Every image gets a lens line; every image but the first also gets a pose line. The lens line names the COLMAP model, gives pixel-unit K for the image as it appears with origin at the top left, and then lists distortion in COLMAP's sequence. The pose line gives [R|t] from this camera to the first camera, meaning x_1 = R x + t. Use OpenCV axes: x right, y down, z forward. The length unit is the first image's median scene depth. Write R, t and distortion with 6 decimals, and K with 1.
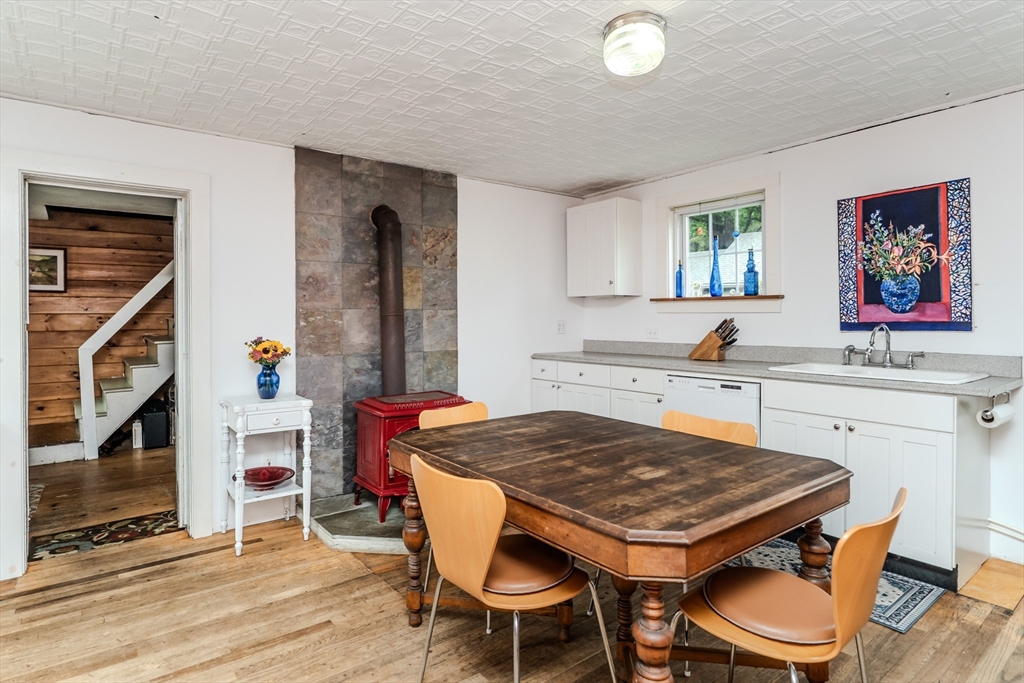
lens RADIAL K [[555.6, 0, 493.5], [0, 555.6, 315.5], [0, 0, 1]] dist [-0.000463, 0.000720]
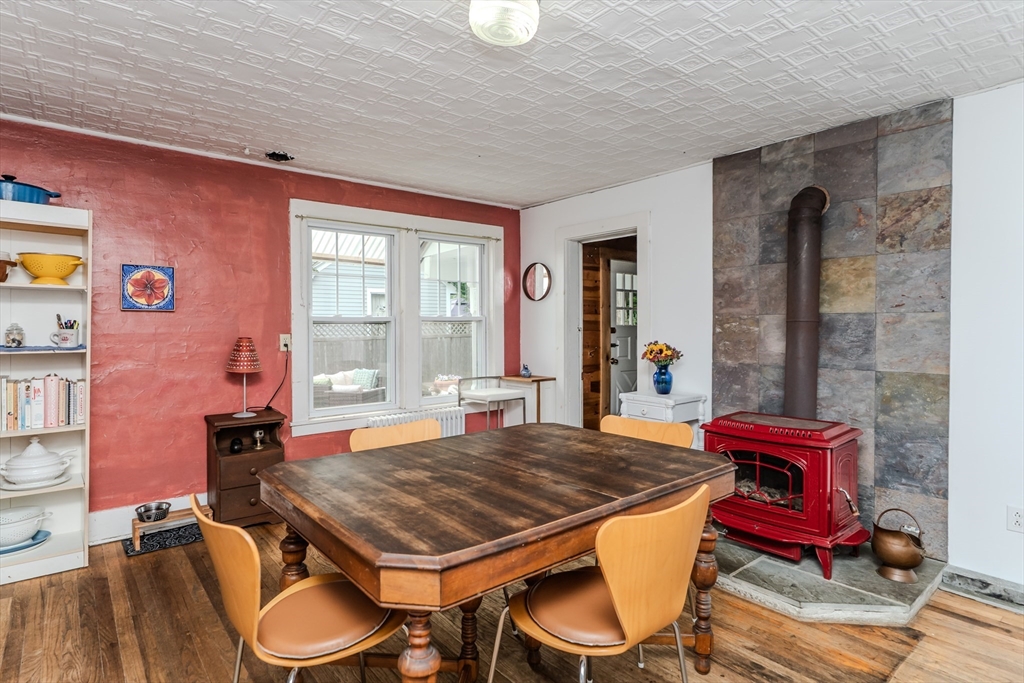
lens RADIAL K [[555.6, 0, 509.3], [0, 555.6, 338.1], [0, 0, 1]] dist [-0.000463, 0.000720]
pose [[0.045916, 0.024927, -0.998634, 0.413860], [0.005410, 0.999668, 0.025202, 0.000926], [0.998931, -0.006559, 0.045766, 0.352718]]
